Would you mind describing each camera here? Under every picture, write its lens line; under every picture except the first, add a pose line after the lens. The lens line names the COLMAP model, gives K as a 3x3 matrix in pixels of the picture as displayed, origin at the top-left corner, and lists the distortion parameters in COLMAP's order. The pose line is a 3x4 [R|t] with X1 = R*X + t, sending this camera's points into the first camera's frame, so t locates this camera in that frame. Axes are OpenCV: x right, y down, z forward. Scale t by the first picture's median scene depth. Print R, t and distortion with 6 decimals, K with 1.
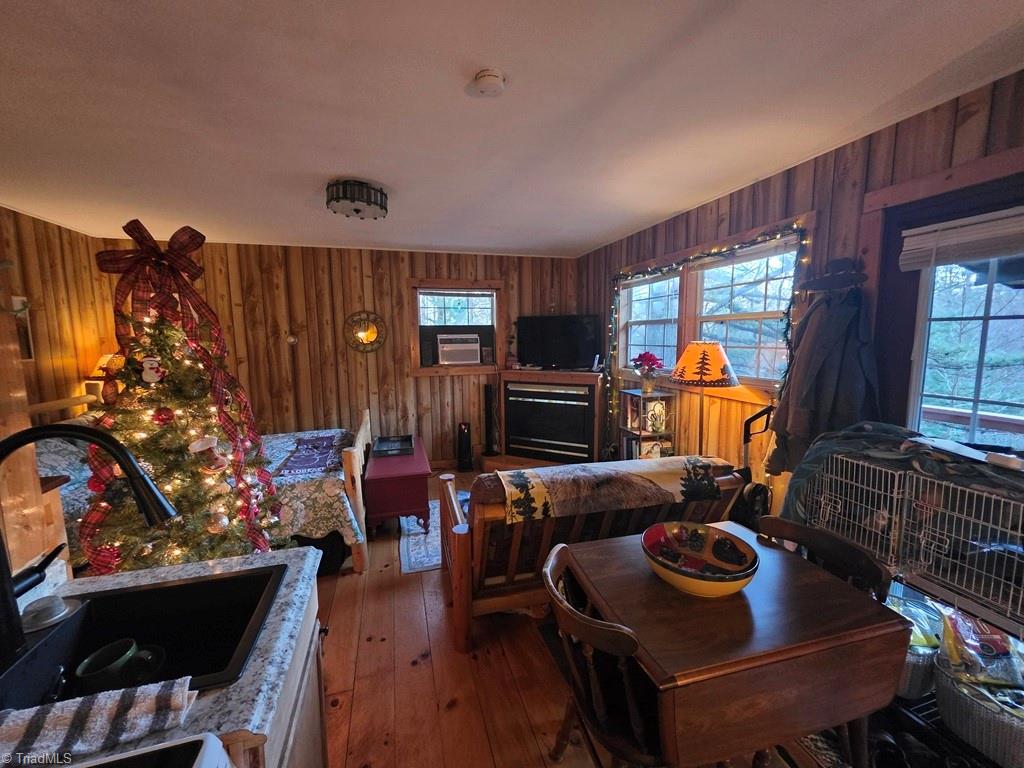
lens RADIAL K [[408.6, 0, 507.2], [0, 408.6, 382.0], [0, 0, 1]] dist [0.003459, -0.000157]
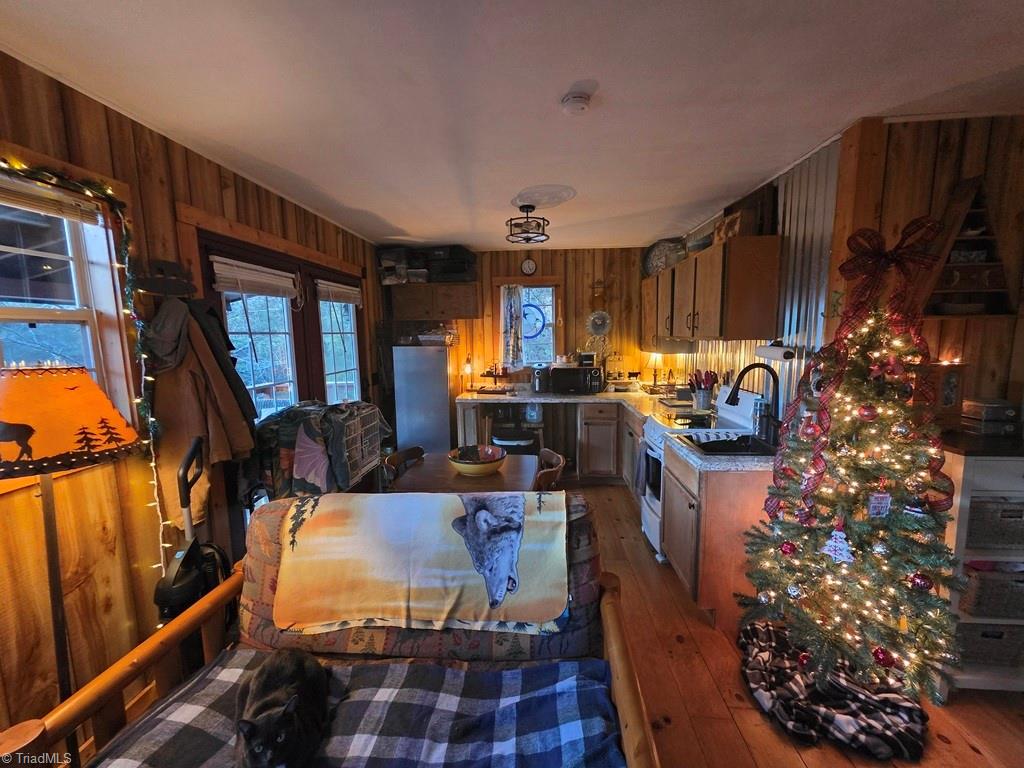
lens RADIAL K [[408.6, 0, 509.5], [0, 408.6, 382.3], [0, 0, 1]] dist [0.003459, -0.000157]
pose [[-0.936697, -0.013563, 0.349879, -0.092313], [0.068120, 0.973097, 0.220093, -0.091449], [-0.343451, 0.229994, -0.910573, 0.774098]]
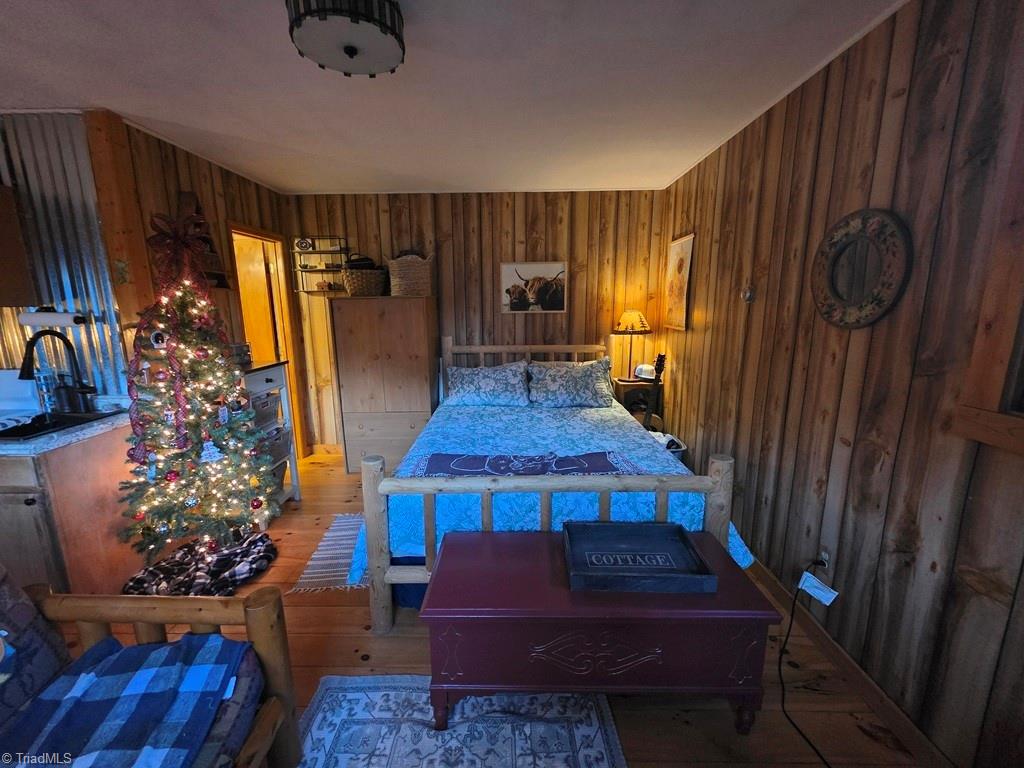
lens RADIAL K [[408.6, 0, 508.3], [0, 408.6, 381.7], [0, 0, 1]] dist [0.003459, -0.000157]
pose [[-0.292697, 0.195119, -0.936086, 0.099993], [-0.097071, 0.967839, 0.232090, -0.084187], [0.951265, 0.158798, -0.264343, 0.837501]]
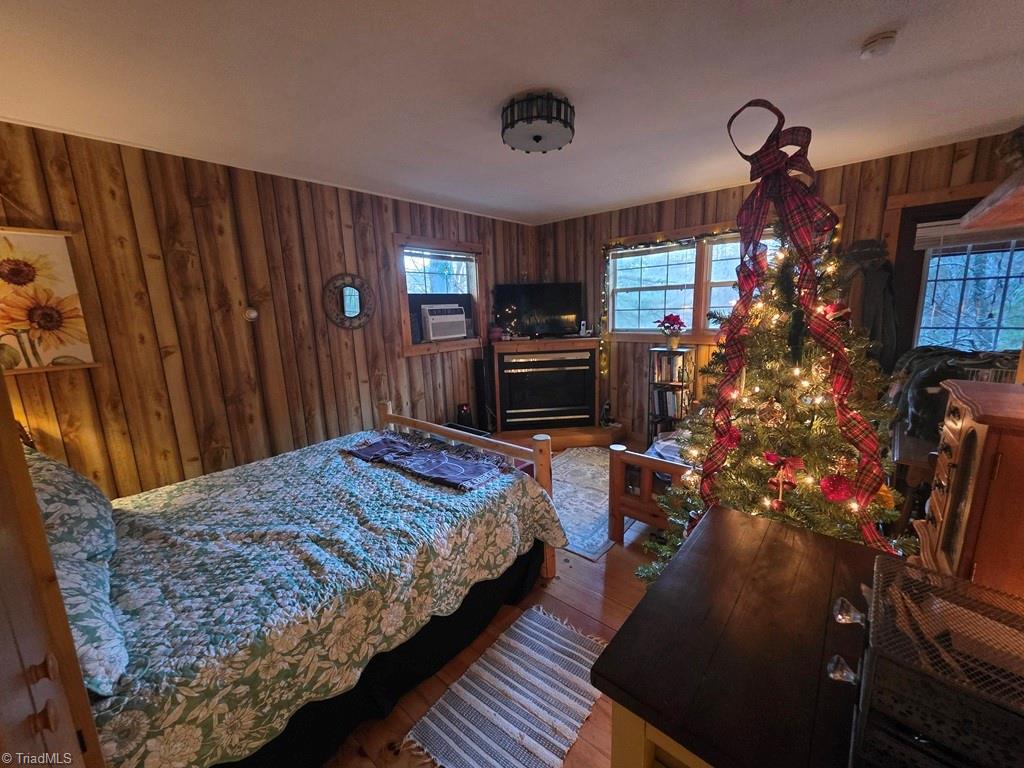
lens RADIAL K [[408.6, 0, 509.3], [0, 408.6, 382.7], [0, 0, 1]] dist [0.003459, -0.000157]
pose [[0.840134, -0.116468, 0.529726, -0.527011], [0.086119, 0.992927, 0.081726, -0.011045], [-0.535498, -0.023042, 0.844222, 0.207930]]
